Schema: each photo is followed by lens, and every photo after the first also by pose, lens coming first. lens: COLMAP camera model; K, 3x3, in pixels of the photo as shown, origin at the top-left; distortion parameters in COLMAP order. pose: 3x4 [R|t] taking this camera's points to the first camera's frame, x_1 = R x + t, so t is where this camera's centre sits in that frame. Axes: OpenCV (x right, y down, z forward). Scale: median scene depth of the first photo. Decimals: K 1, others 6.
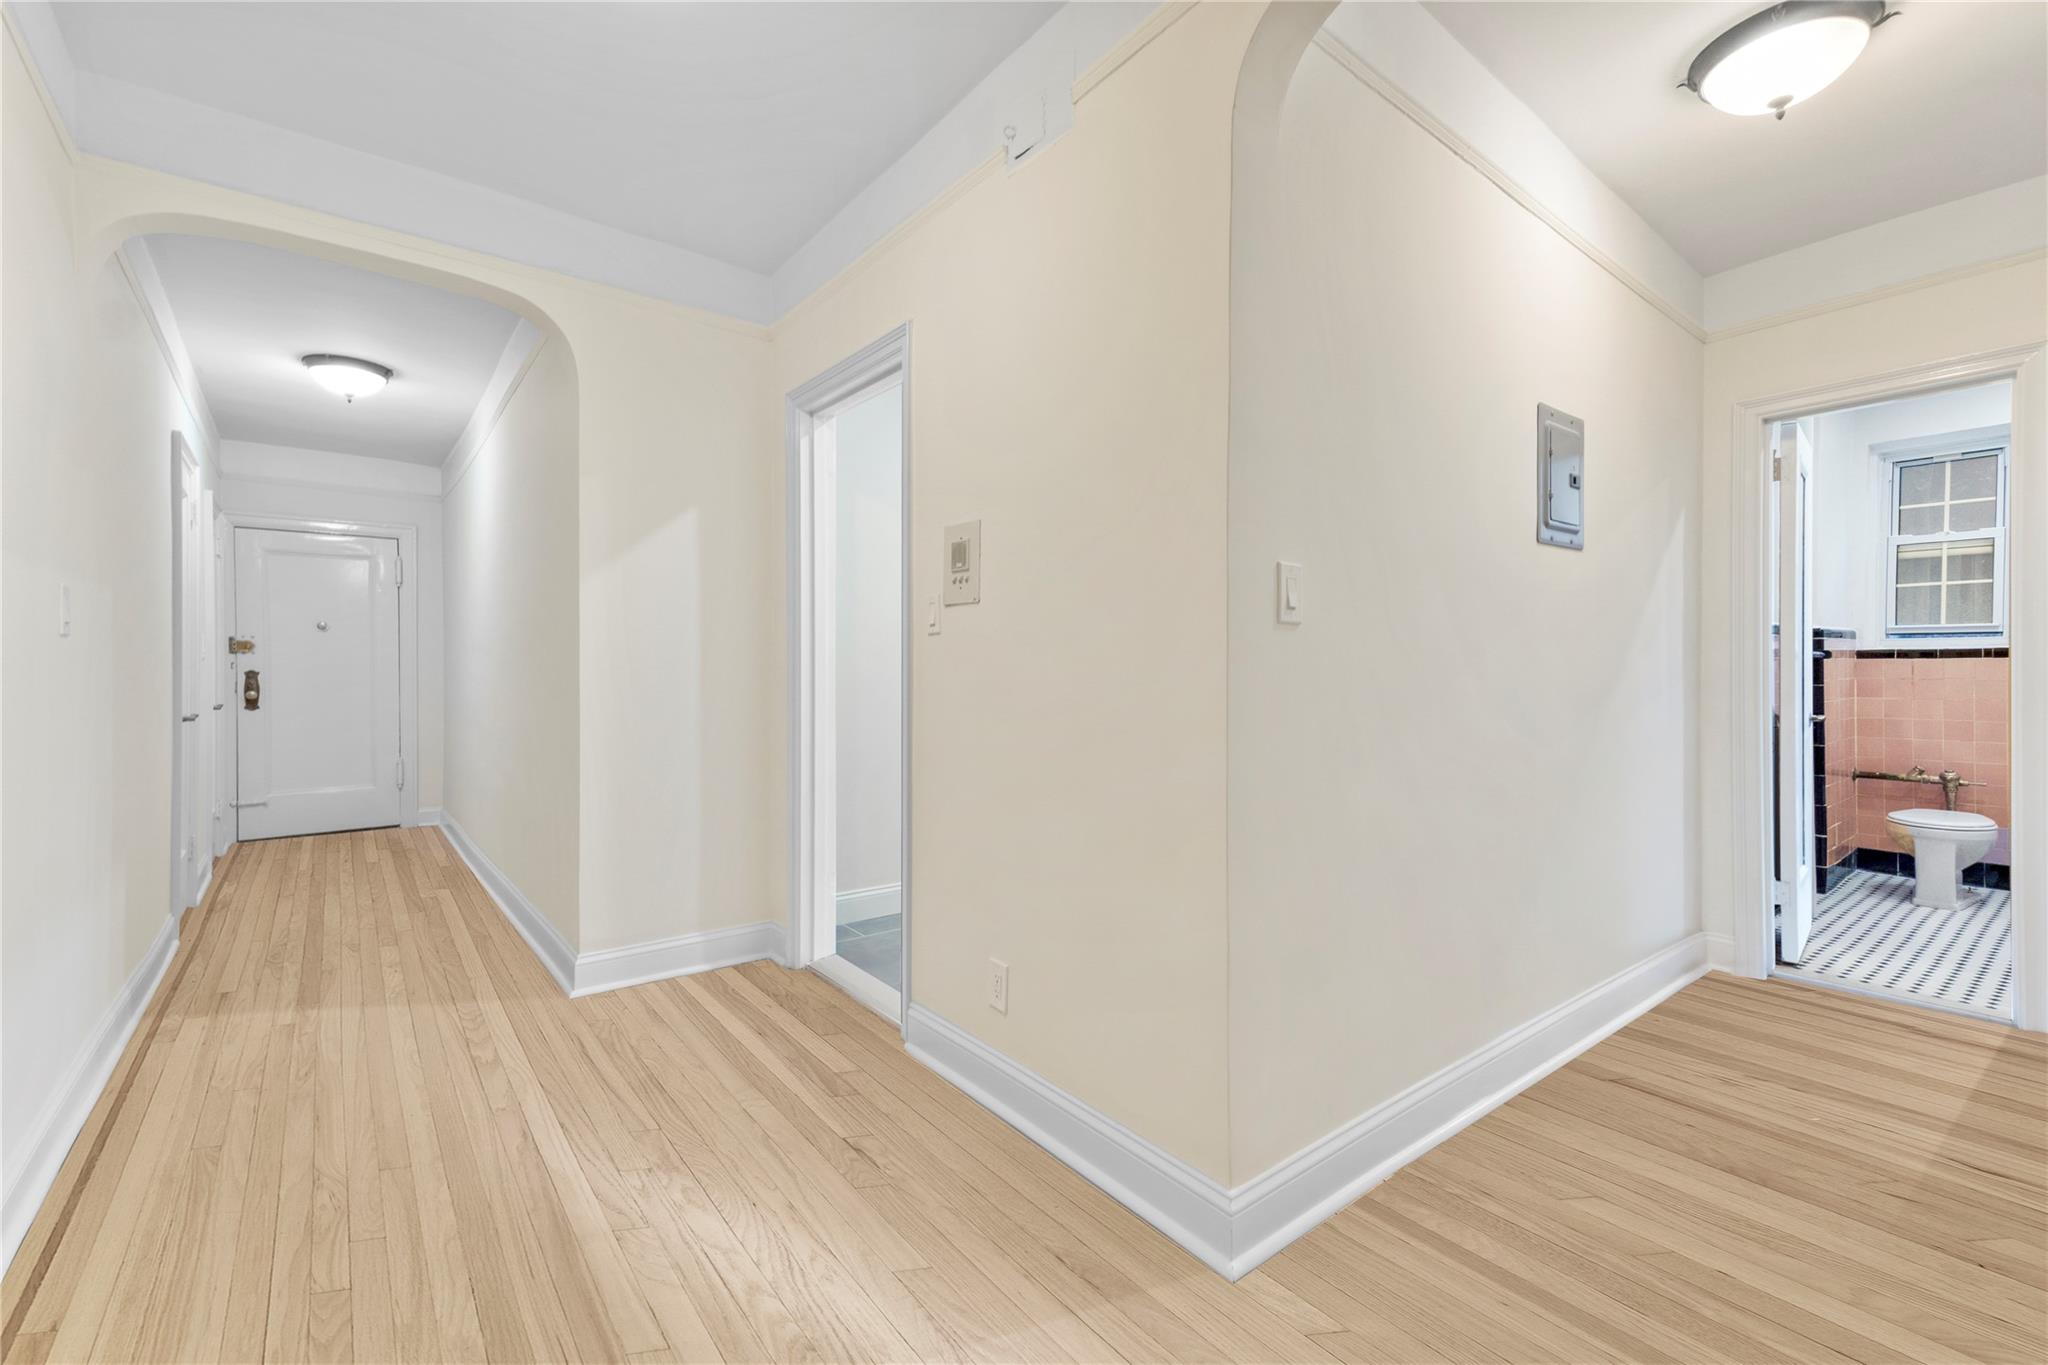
lens RADIAL K [[871.7, 0, 1027.3], [0, 871.7, 675.3], [0, 0, 1]] dist [0.035007, 0.000267]
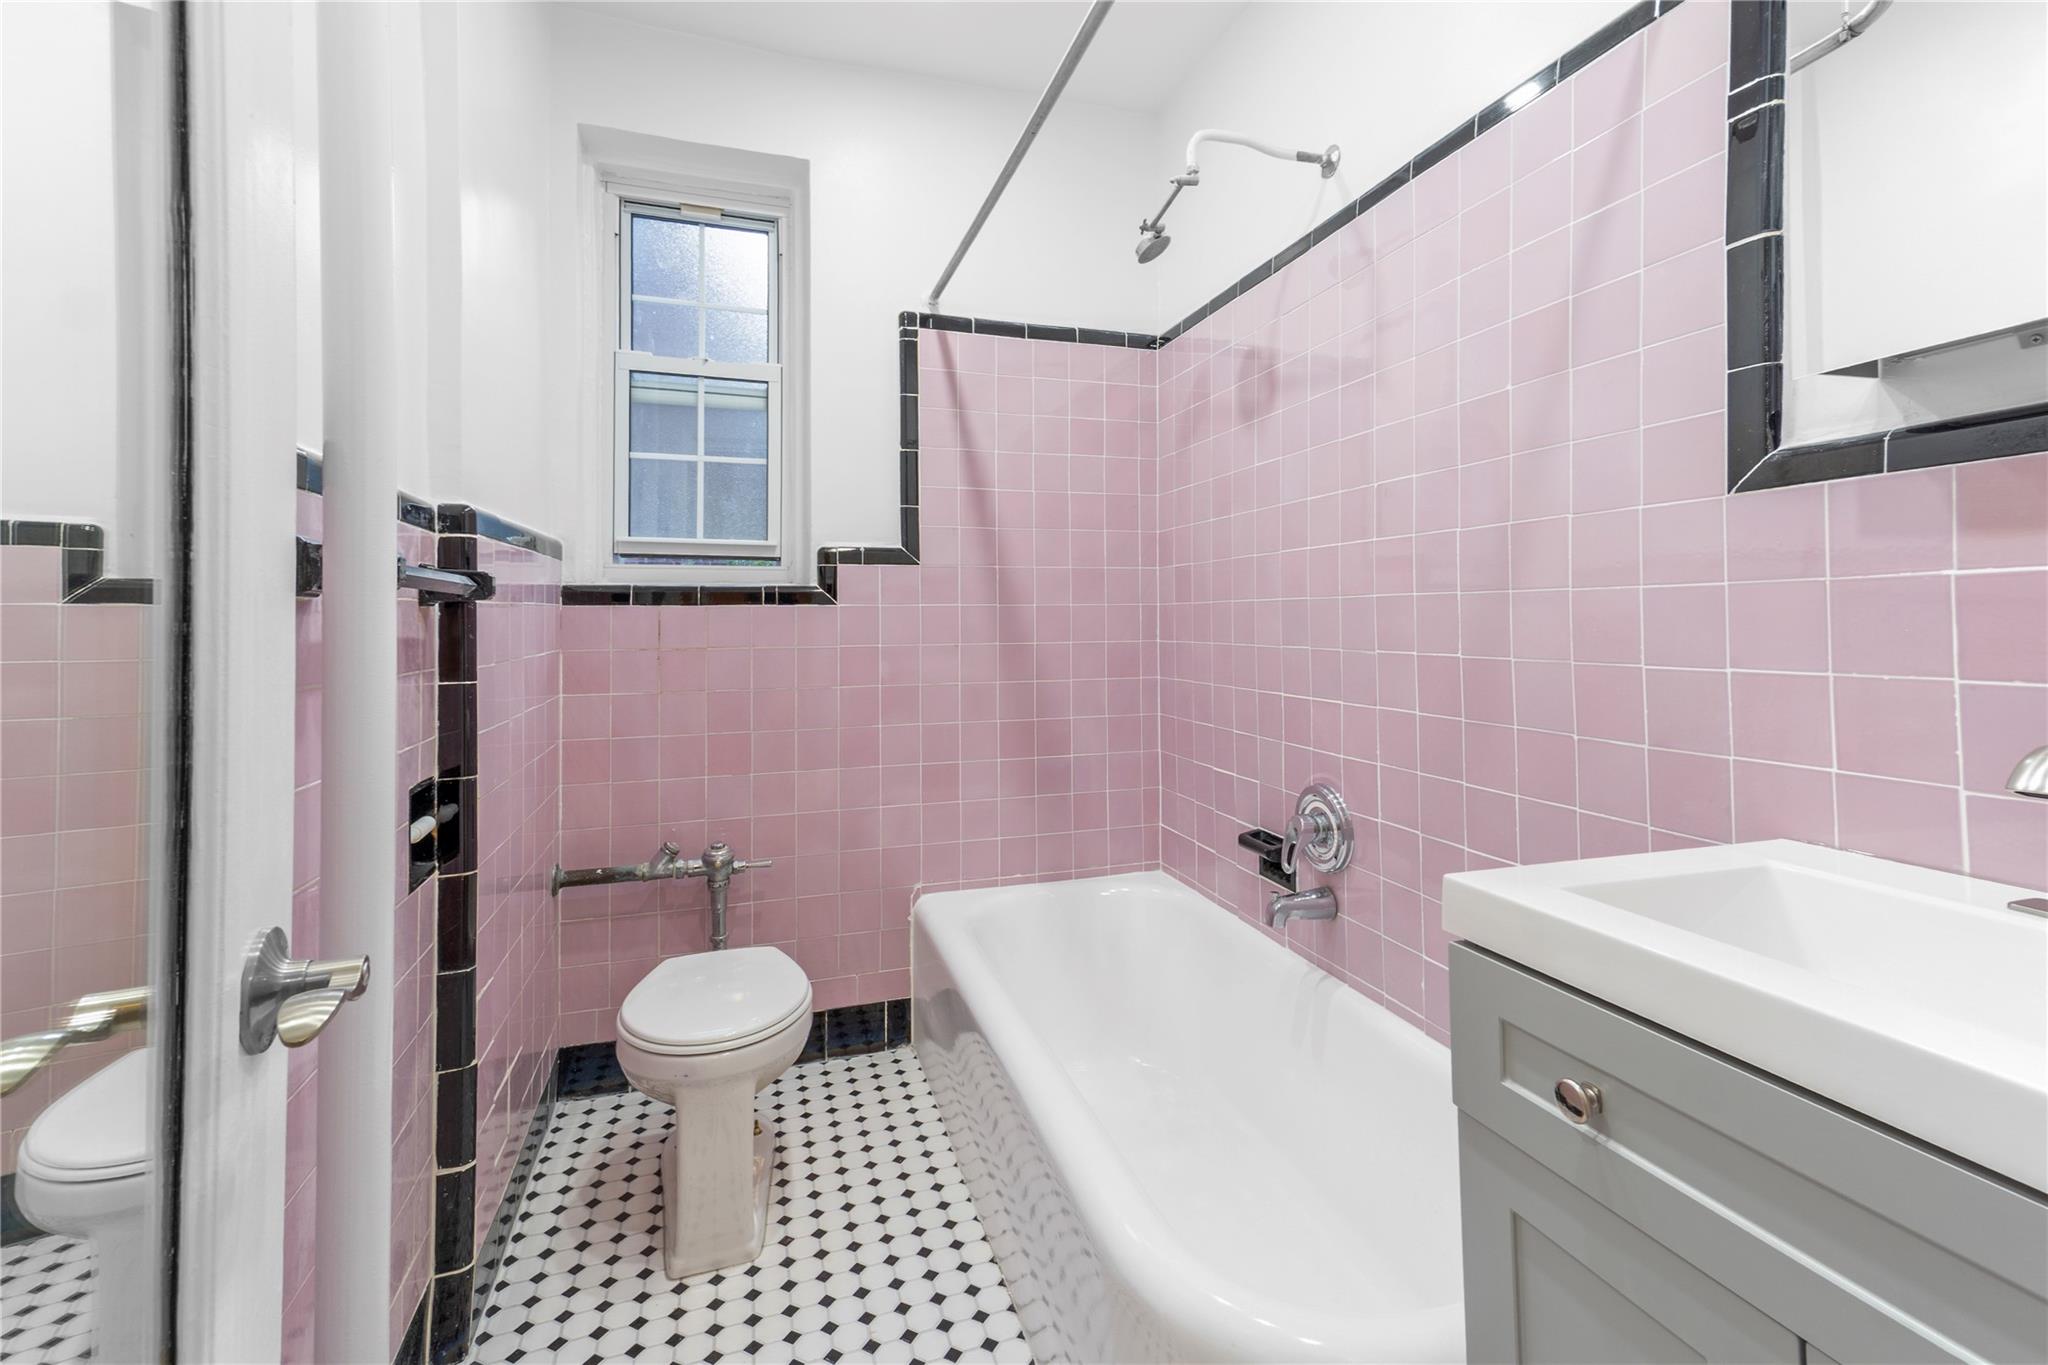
lens RADIAL K [[871.7, 0, 1026.1], [0, 871.7, 605.4], [0, 0, 1]] dist [0.035007, 0.000267]
pose [[0.340367, 0.013567, 0.940195, 0.614818], [0.005001, 0.999856, -0.016238, -0.010162], [-0.940280, 0.010229, 0.340250, 0.661331]]
